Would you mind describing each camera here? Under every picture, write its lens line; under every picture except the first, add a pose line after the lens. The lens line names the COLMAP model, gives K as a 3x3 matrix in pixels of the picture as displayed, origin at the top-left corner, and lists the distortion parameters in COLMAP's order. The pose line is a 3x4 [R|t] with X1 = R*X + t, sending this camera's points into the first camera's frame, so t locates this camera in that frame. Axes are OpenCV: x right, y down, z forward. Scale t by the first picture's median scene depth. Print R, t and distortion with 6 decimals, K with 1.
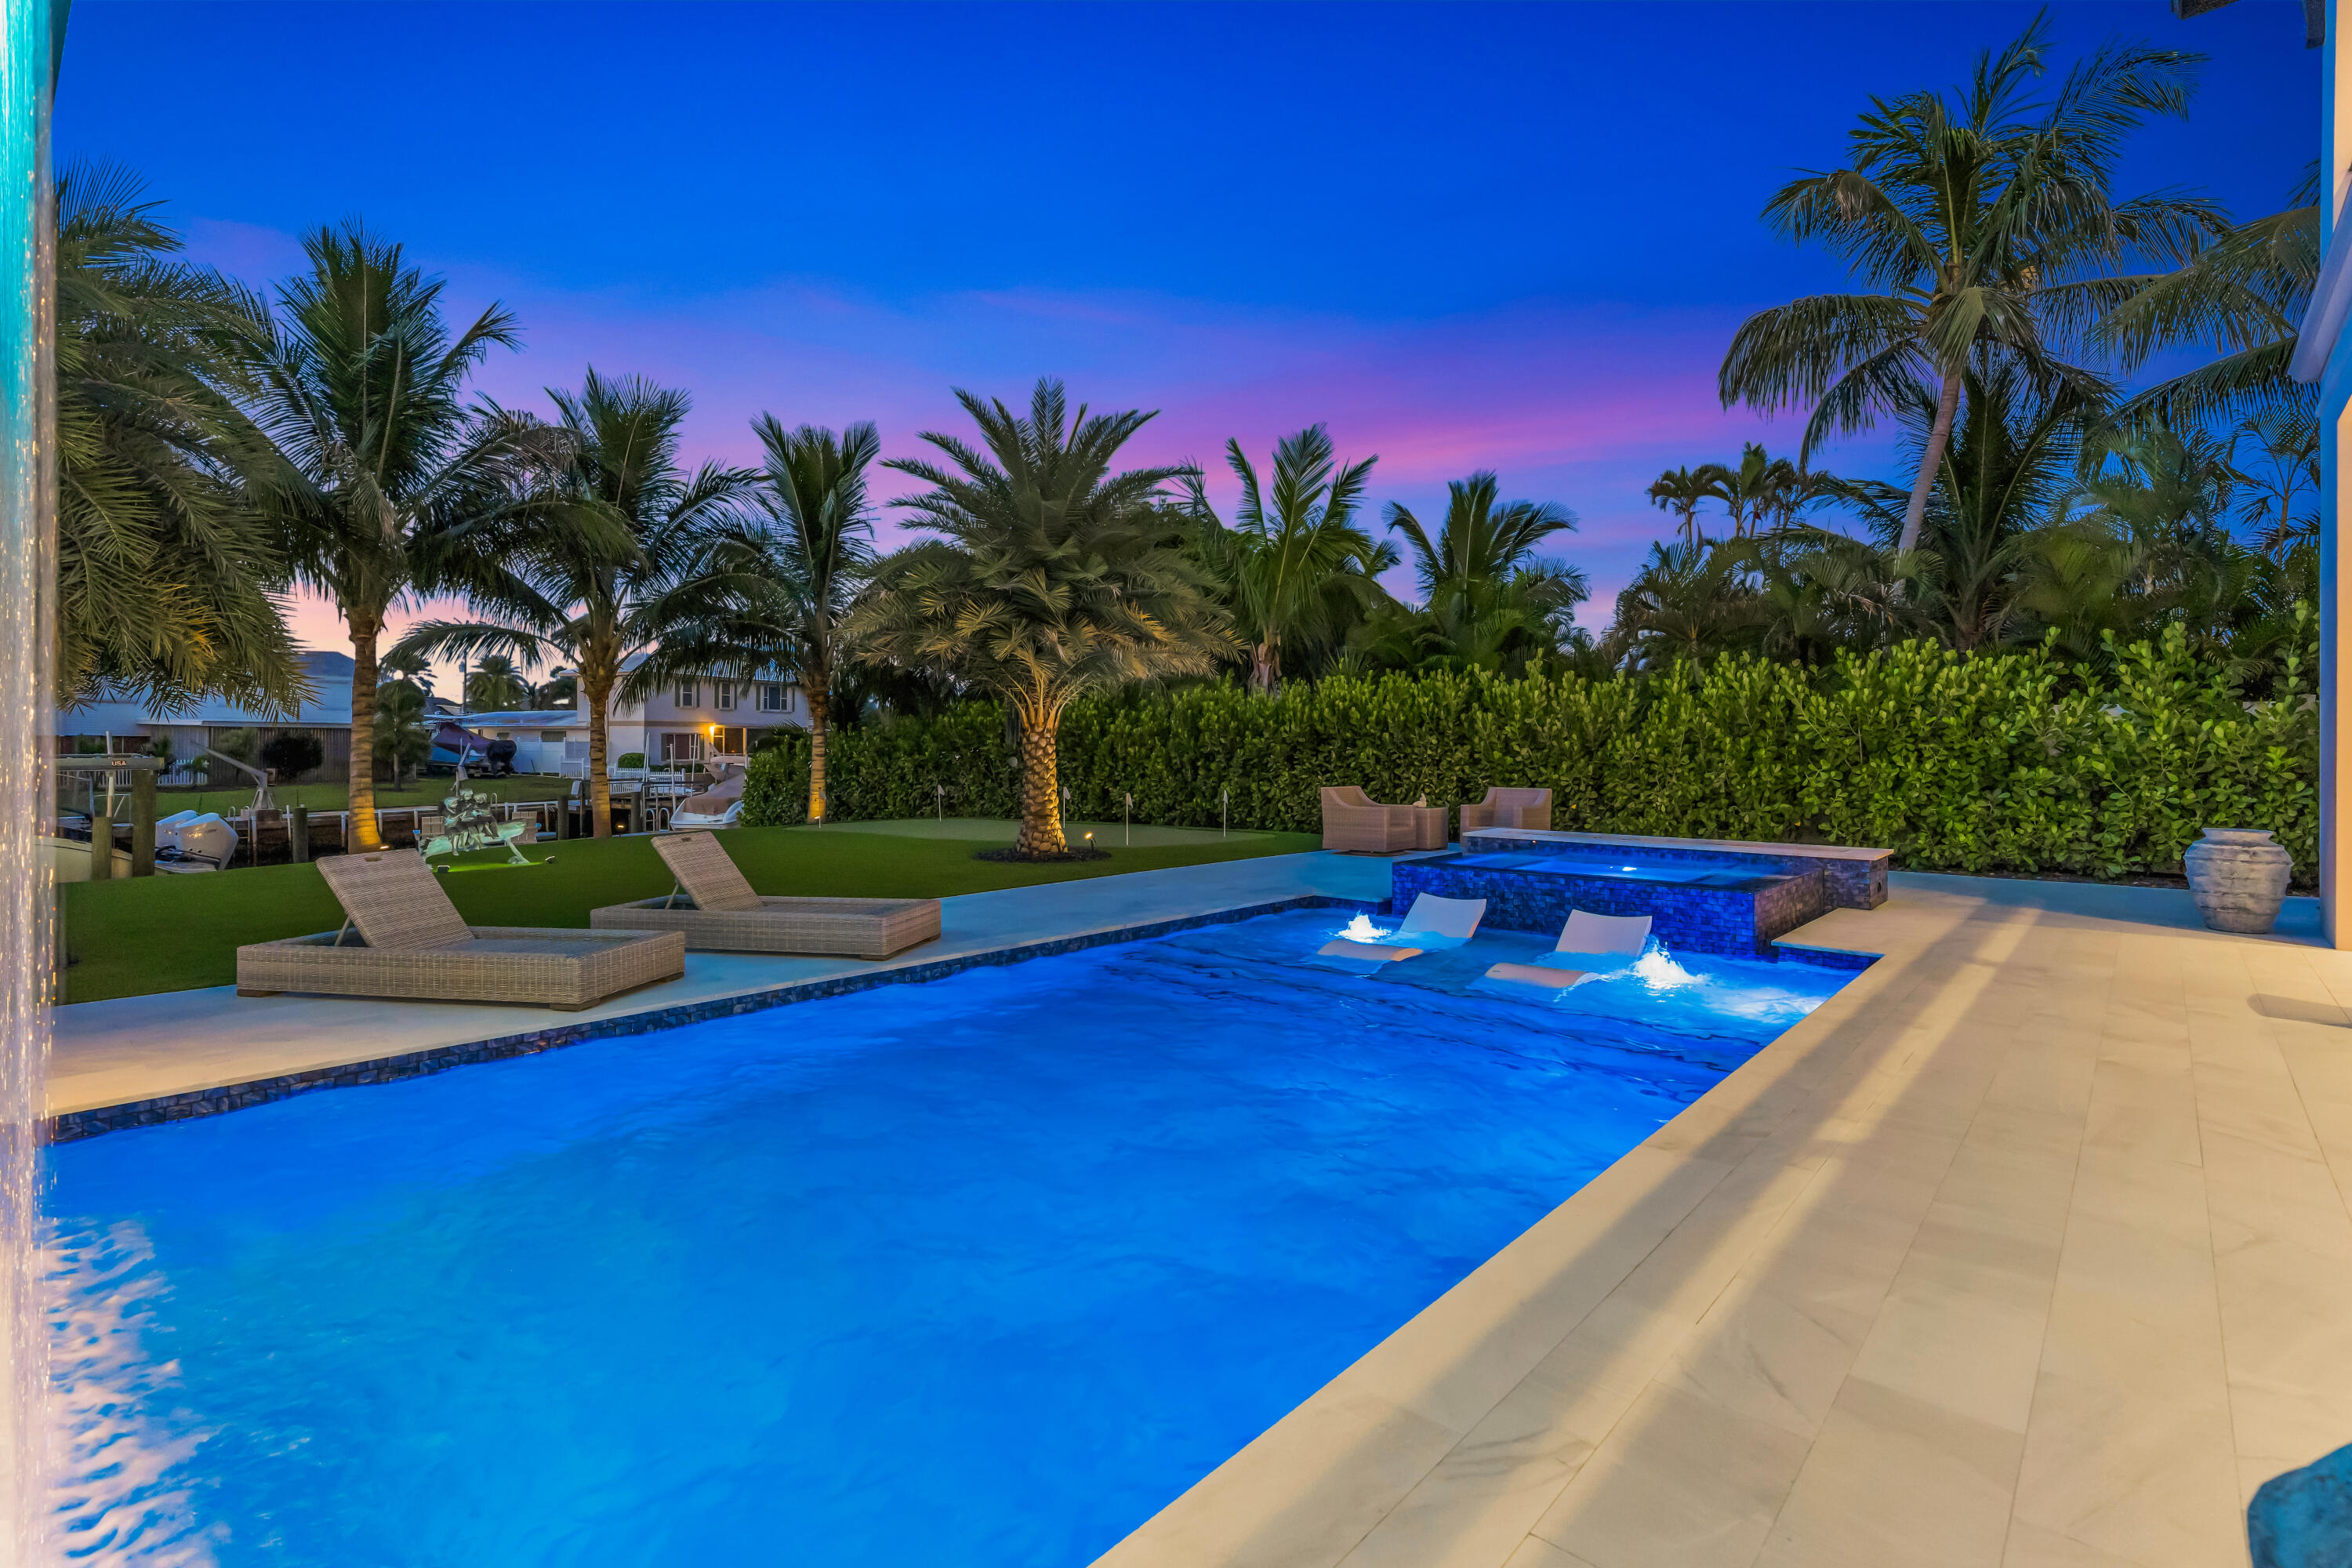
lens RADIAL K [[1115.1, 0, 1197.1], [0, 1115.1, 755.7], [0, 0, 1]] dist [0.002688, -0.001252]
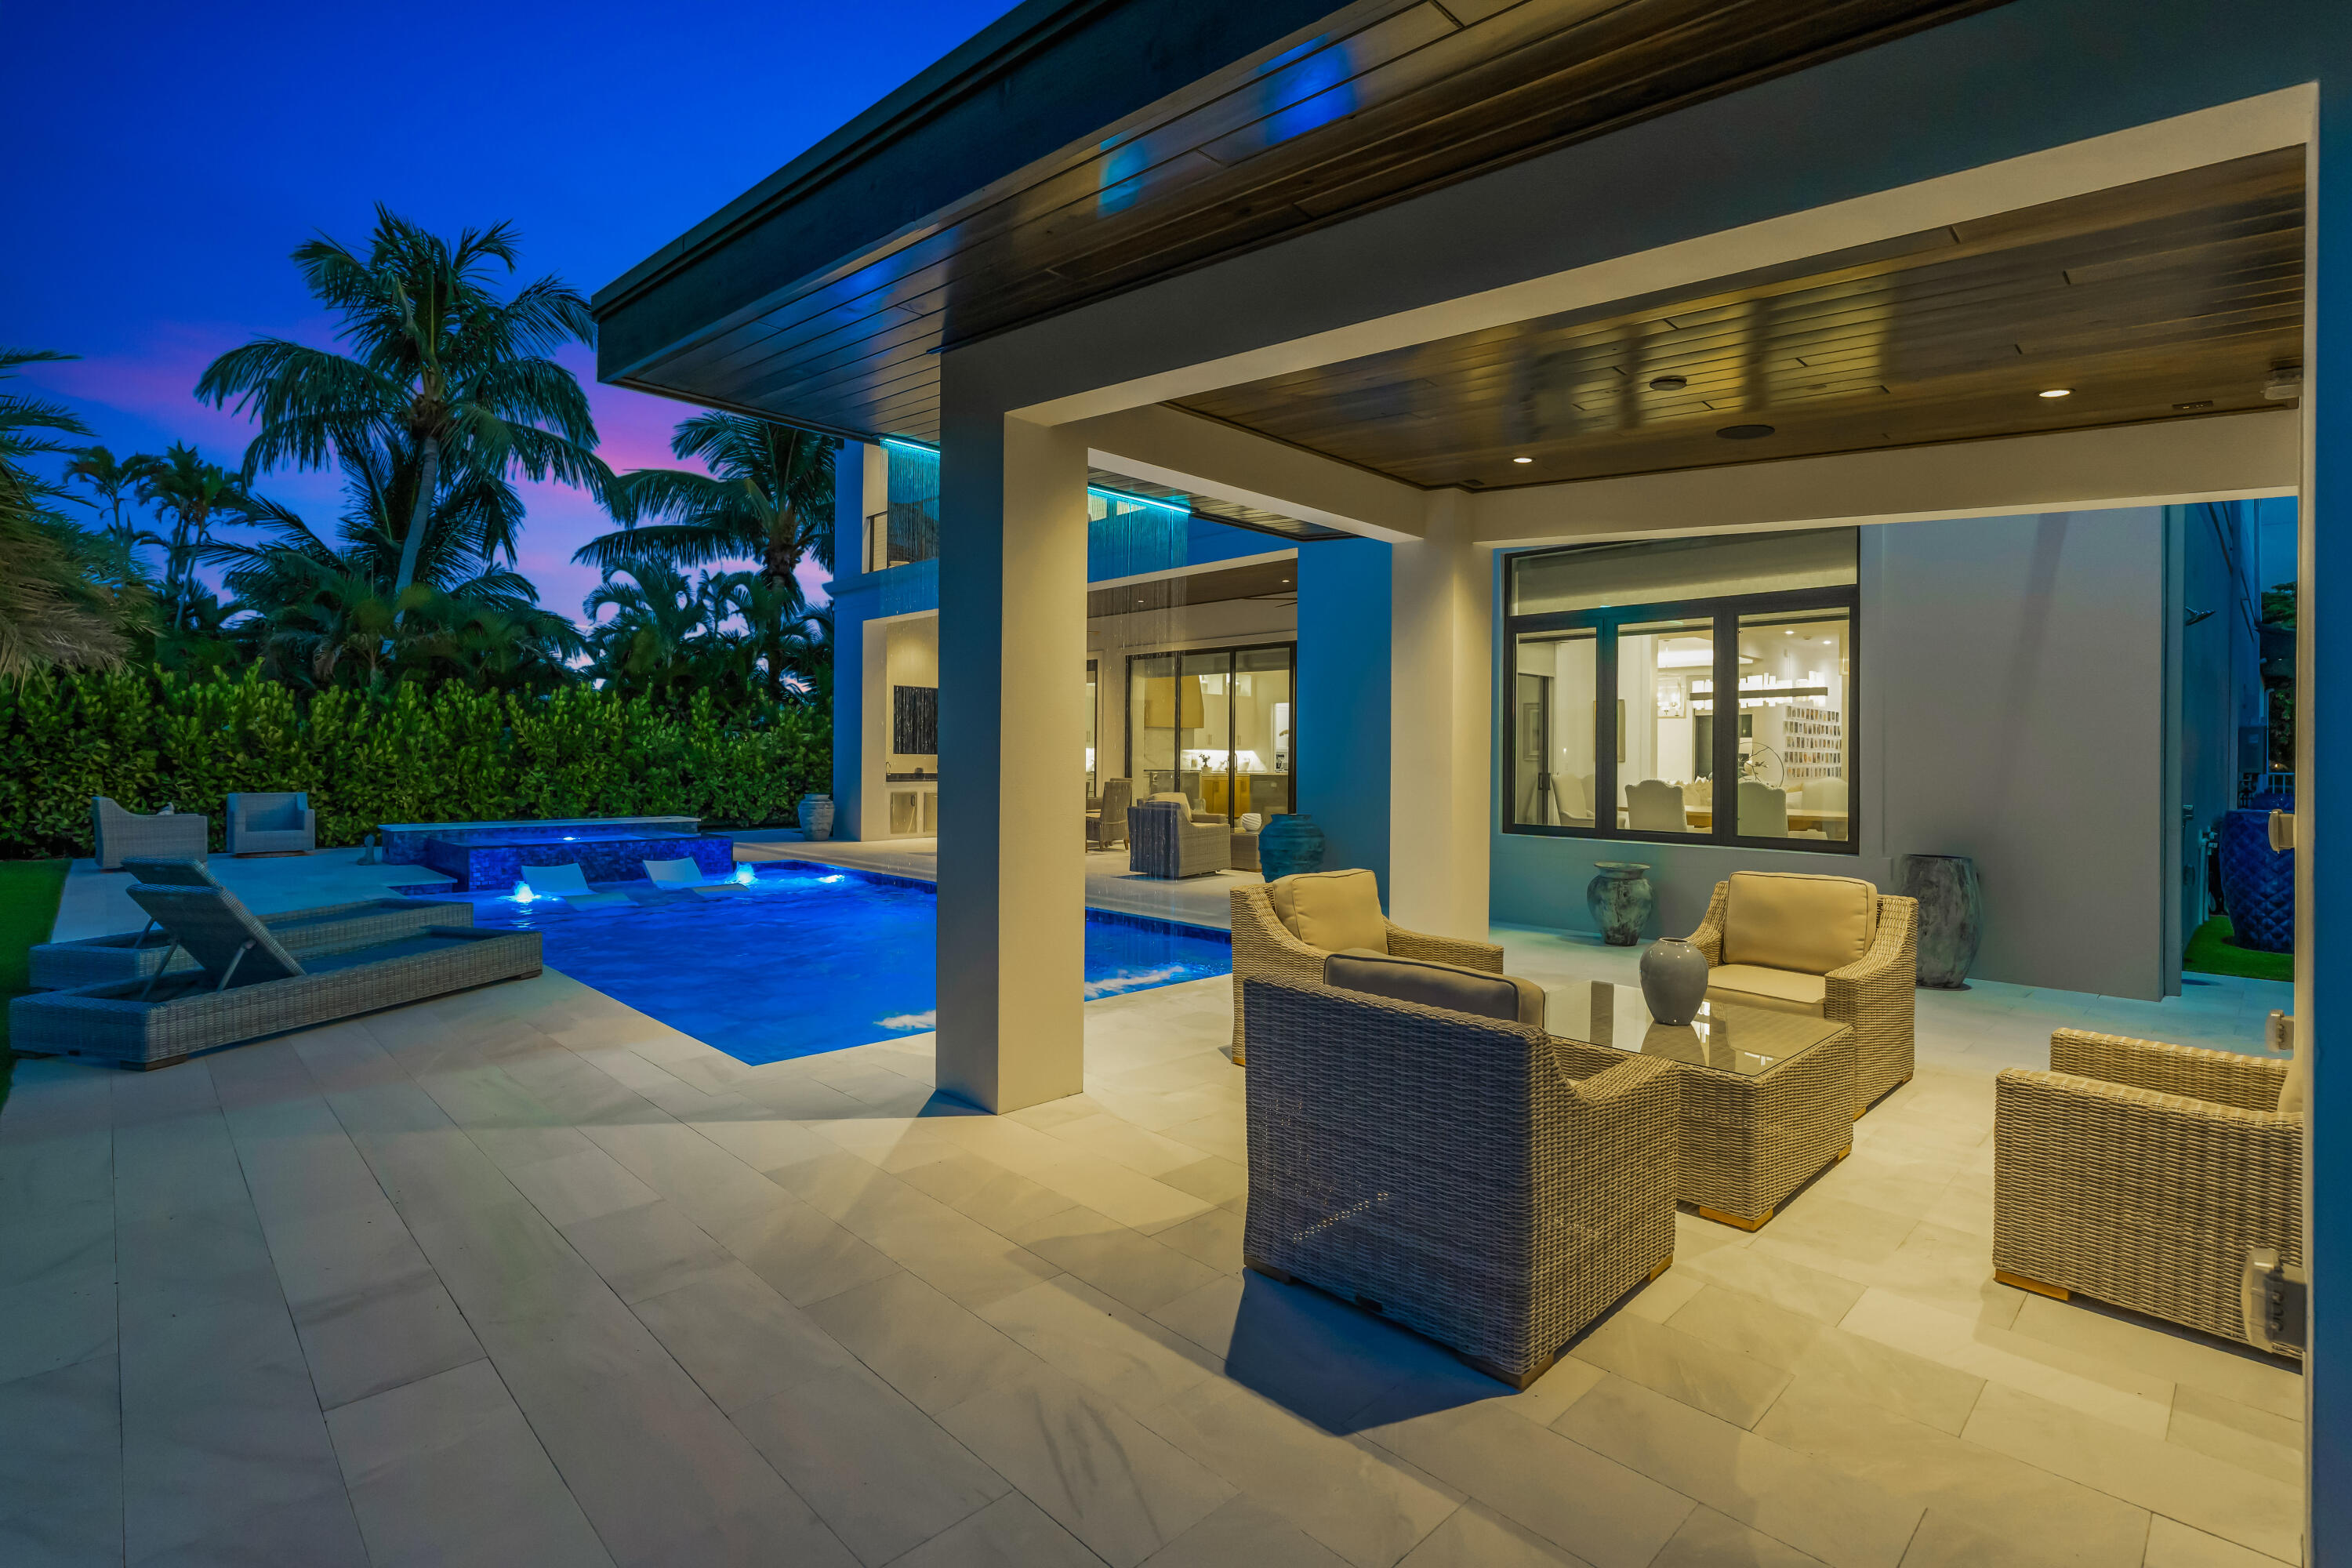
lens RADIAL K [[1084.8, 0, 1198.5], [0, 1084.8, 751.3], [0, 0, 1]] dist [-0.008232, 0.004209]
pose [[0.064151, 0.005413, 0.997926, -0.534633], [0.000803, 0.999985, -0.005475, -0.002763], [-0.997940, 0.001152, 0.064146, 0.059406]]
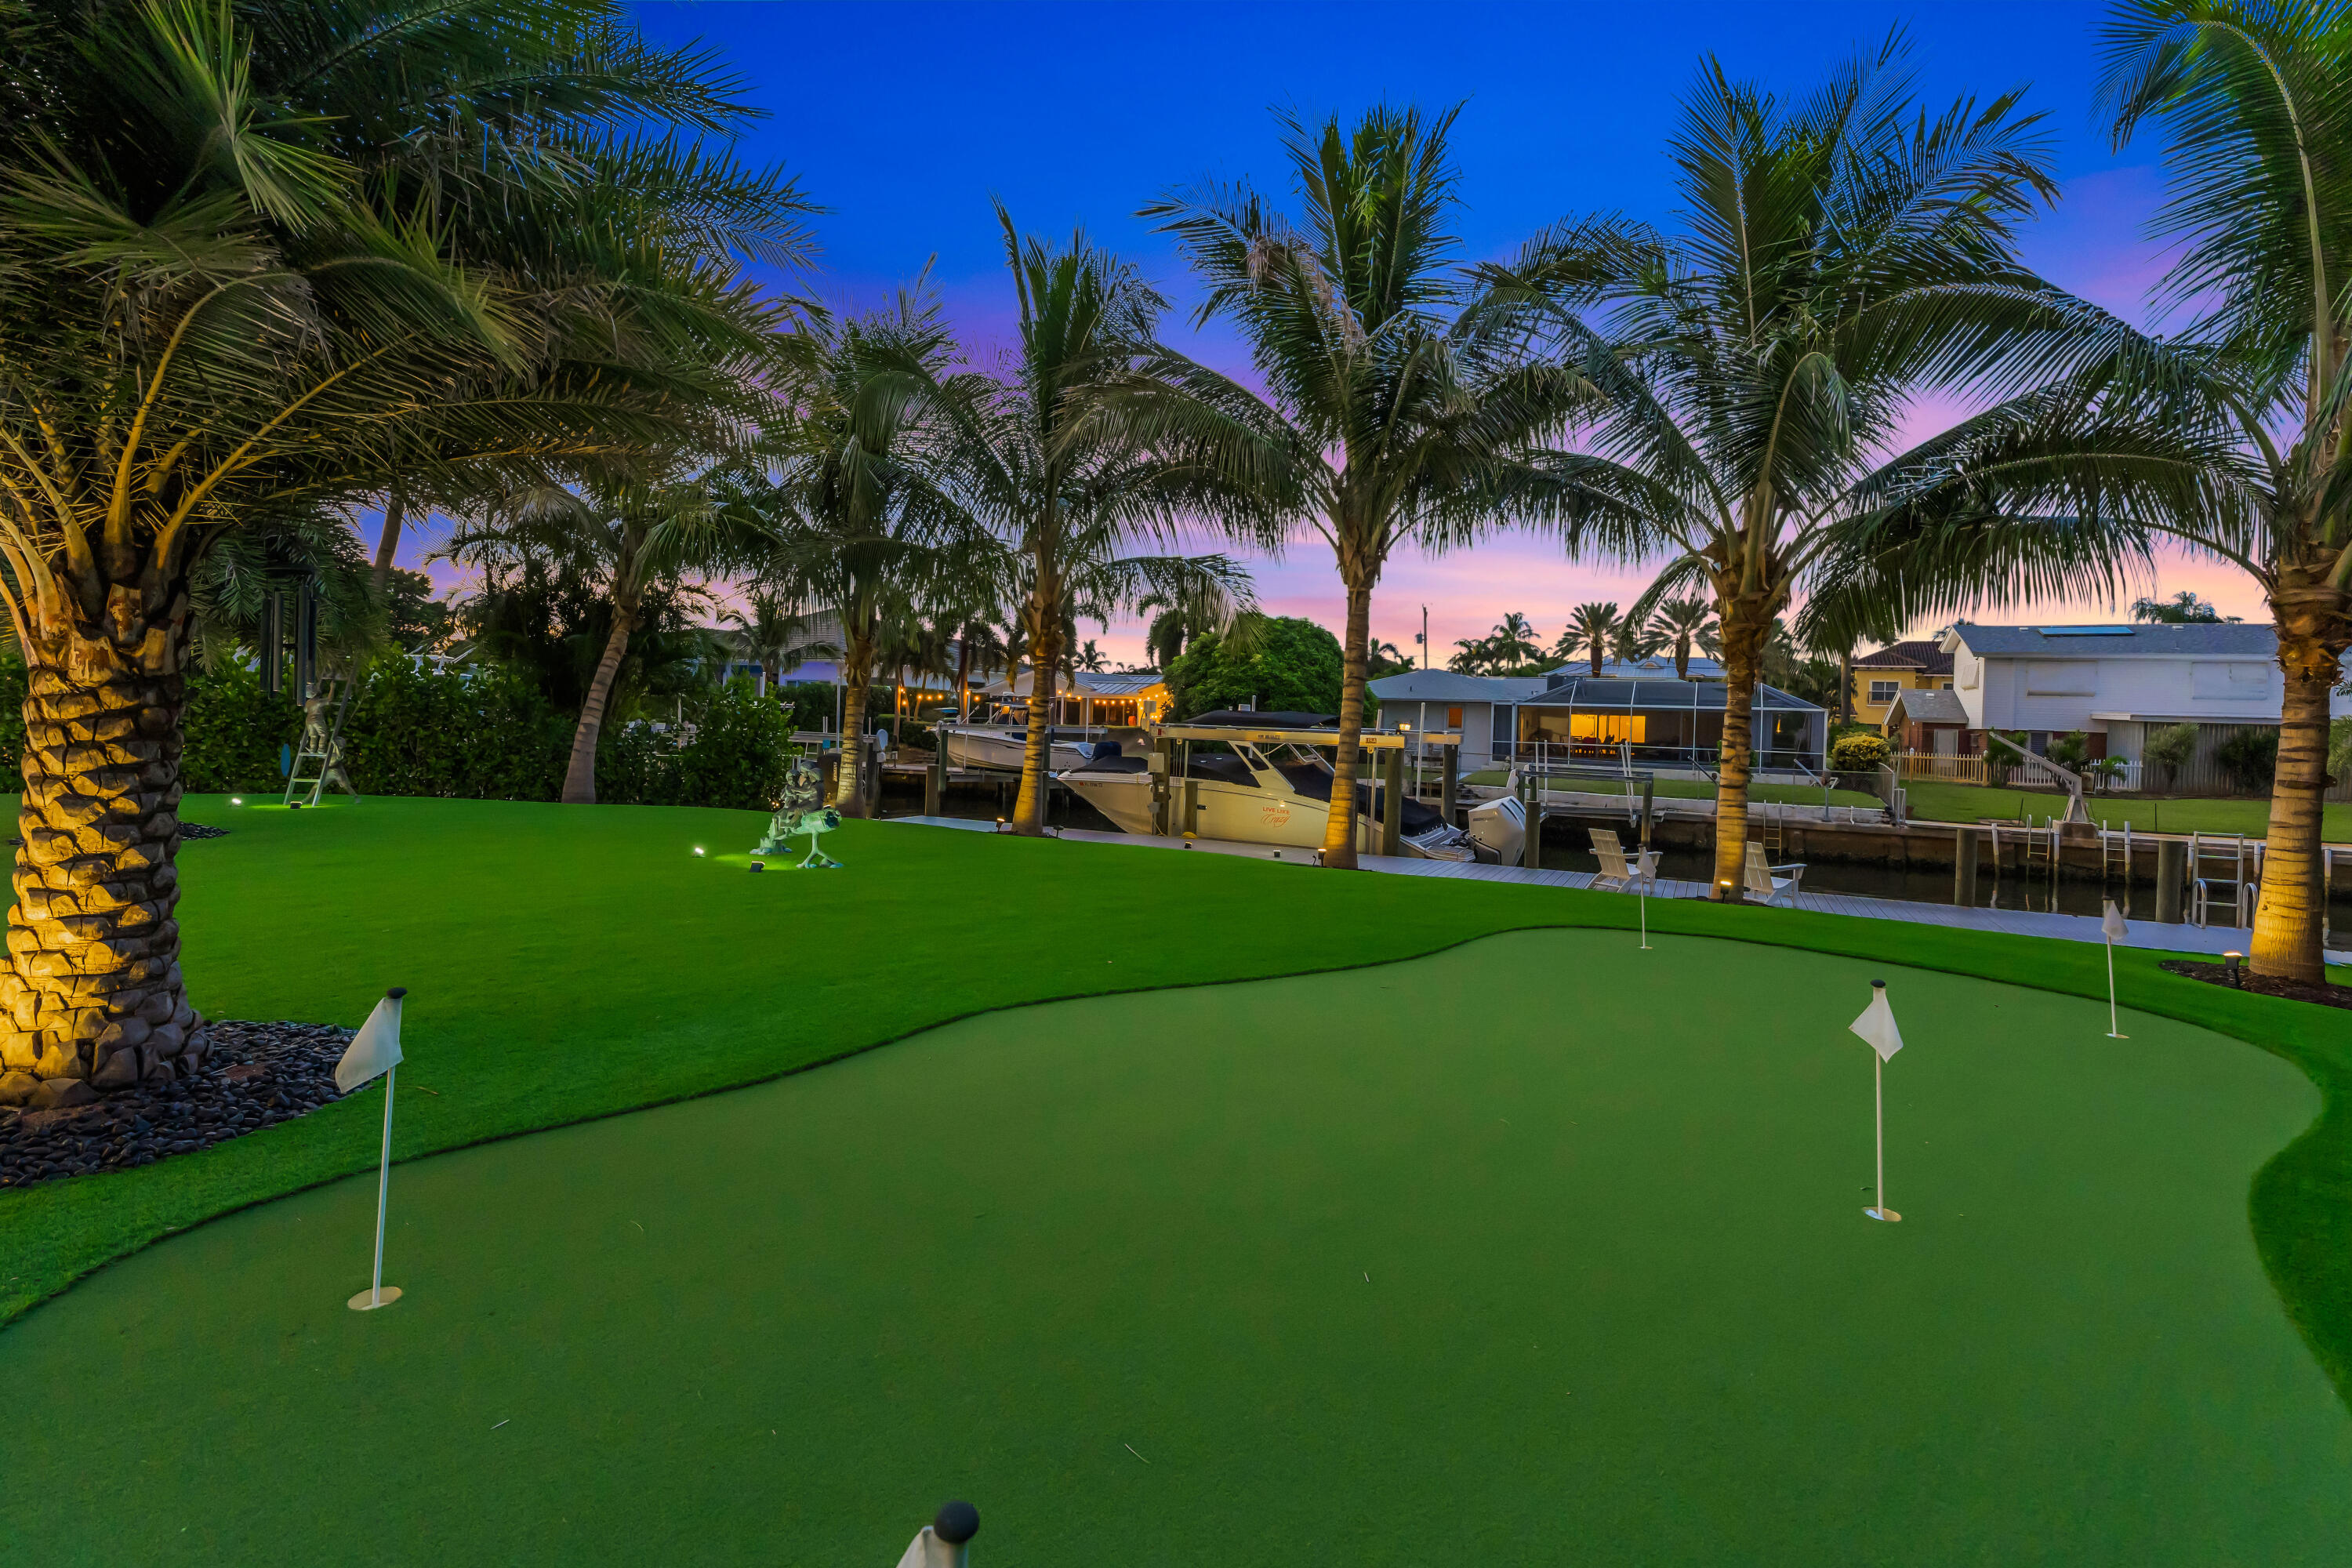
lens RADIAL K [[1084.8, 0, 1181.7], [0, 1084.8, 766.9], [0, 0, 1]] dist [-0.008232, 0.004209]
pose [[-0.136063, 0.045244, -0.989667, 0.053636], [-0.039955, 0.997893, 0.051113, -0.013094], [0.989894, 0.046497, -0.133968, 0.971243]]
